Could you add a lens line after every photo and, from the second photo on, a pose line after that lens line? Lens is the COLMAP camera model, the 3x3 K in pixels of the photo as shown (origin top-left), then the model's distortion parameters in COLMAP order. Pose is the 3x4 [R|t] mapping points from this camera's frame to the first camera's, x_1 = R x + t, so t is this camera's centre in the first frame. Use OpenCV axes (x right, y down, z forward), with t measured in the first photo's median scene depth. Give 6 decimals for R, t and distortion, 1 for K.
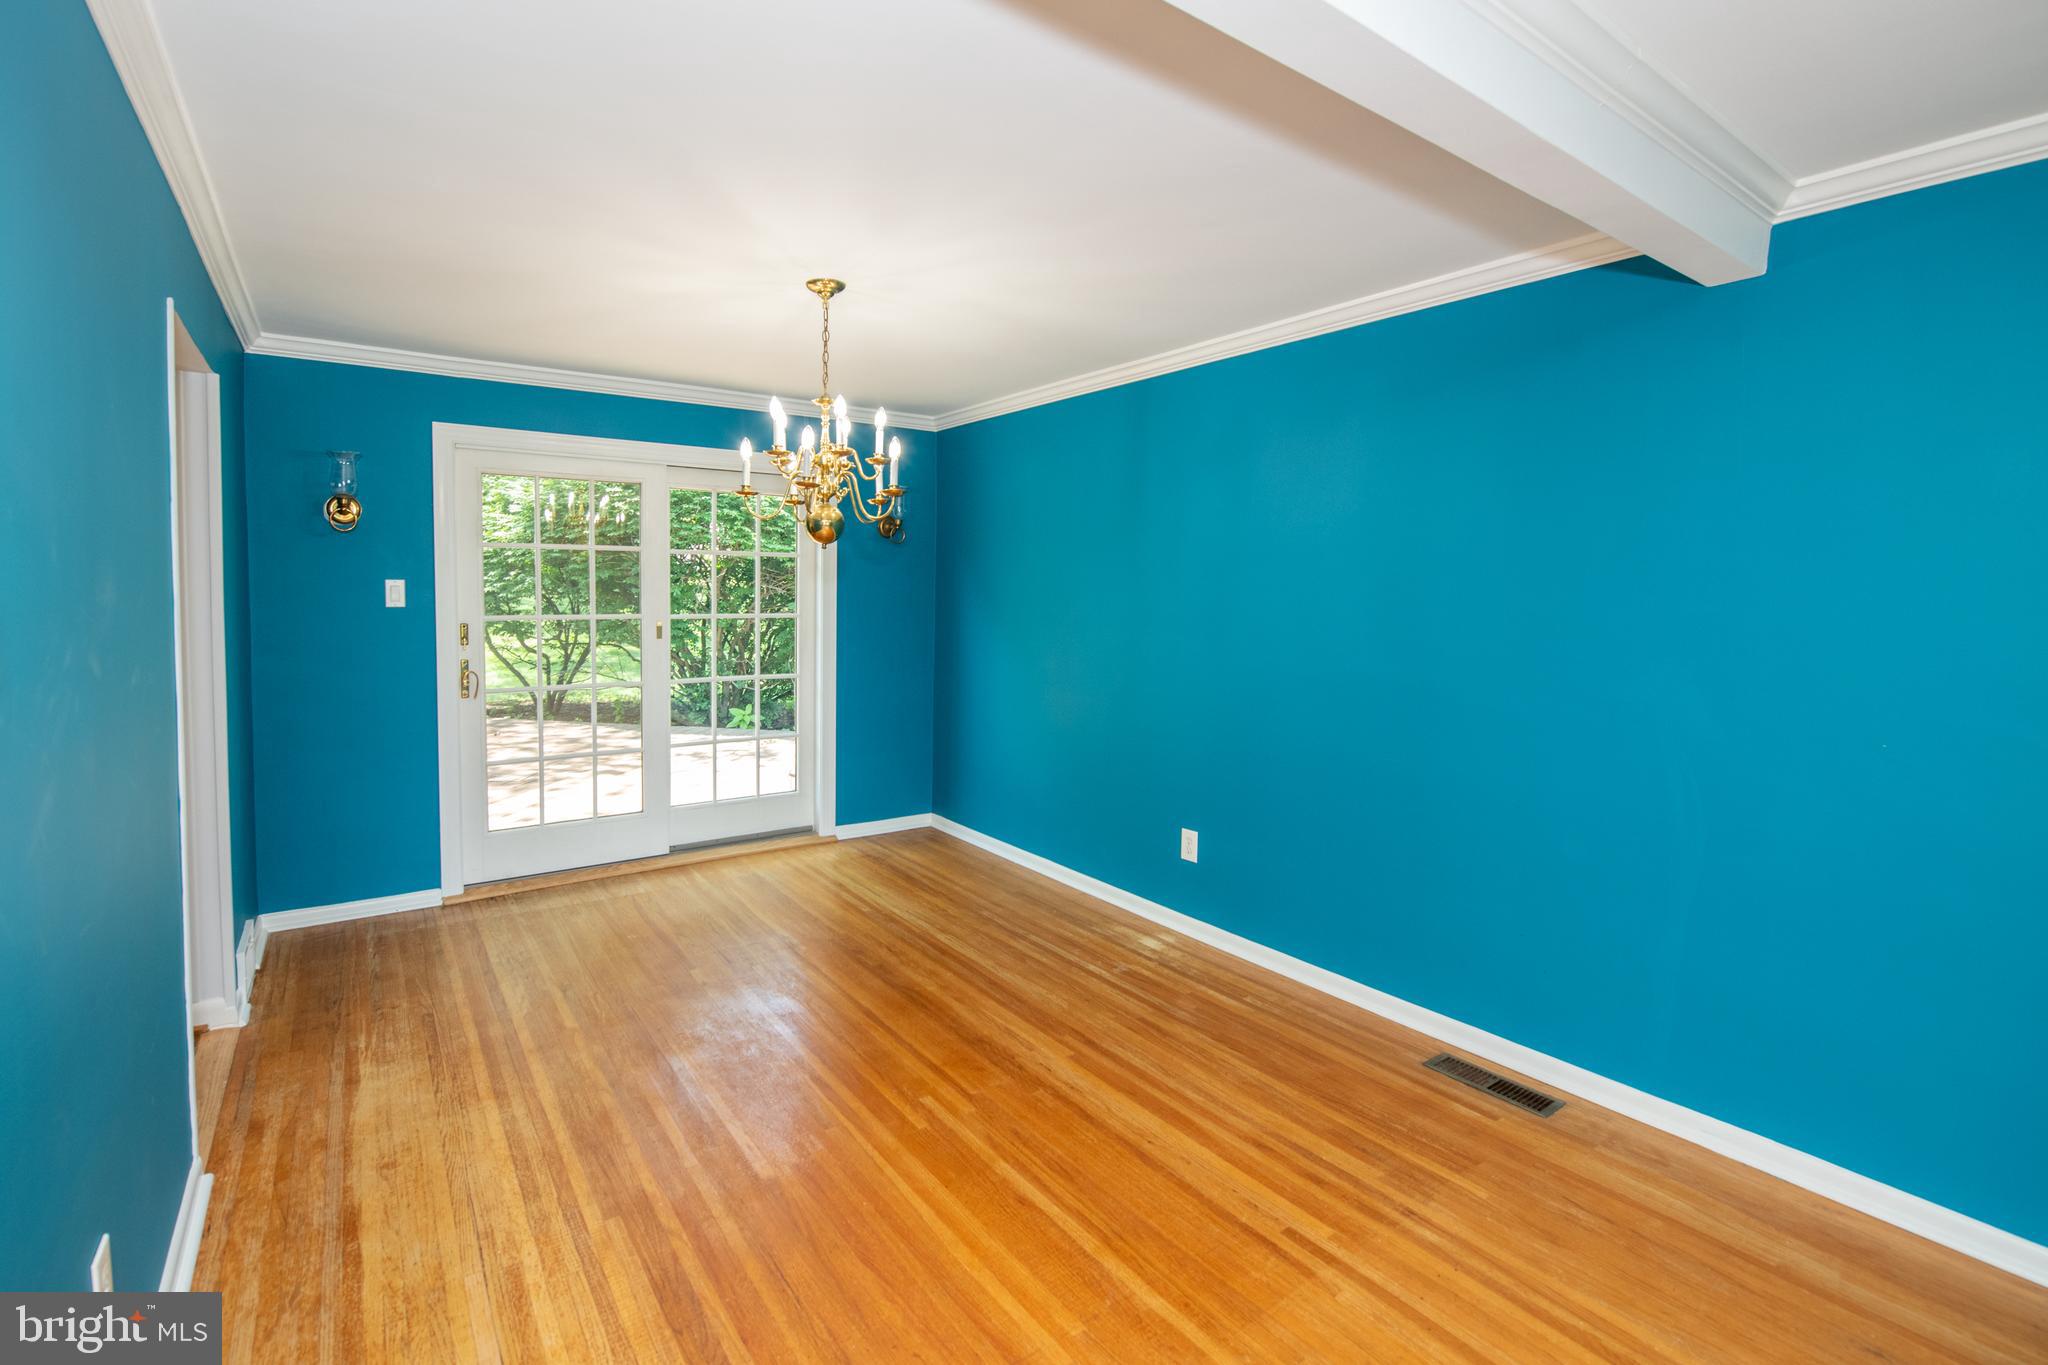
lens RADIAL K [[895.7, 0, 956.7], [0, 895.7, 634.0], [0, 0, 1]] dist [-0.017410, -0.000859]
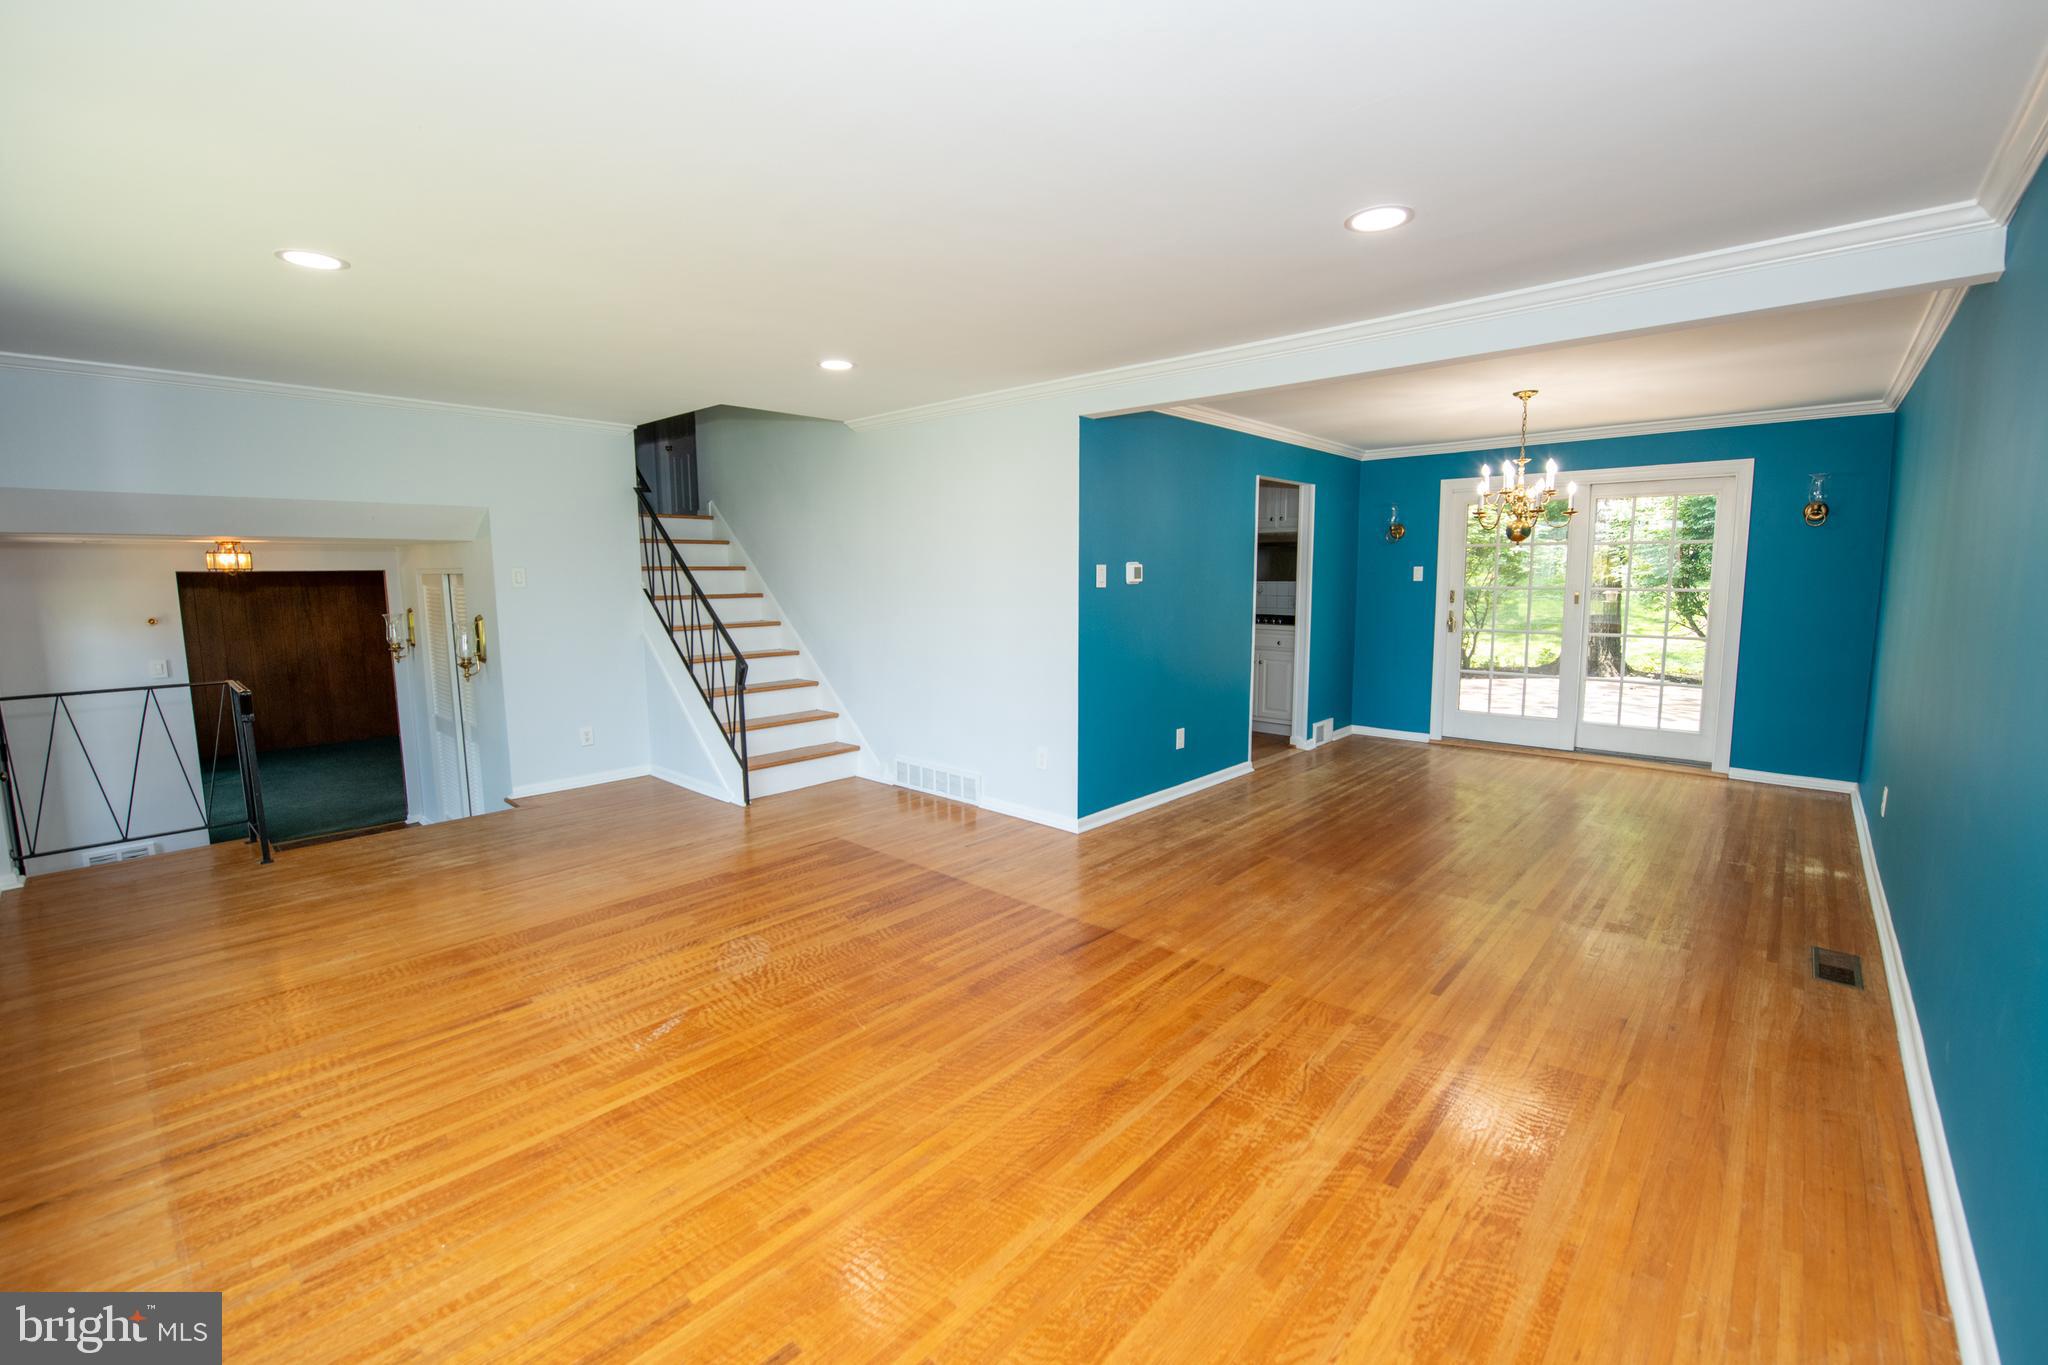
lens RADIAL K [[847.3, 0, 1024.0], [0, 847.3, 682.5], [0, 0, 1]] dist [-0.016208, -0.000376]
pose [[0.231100, 0.111569, -0.966512, 0.926506], [-0.039349, 0.993662, 0.105295, 0.027634], [0.972134, 0.013698, 0.234025, -0.236313]]
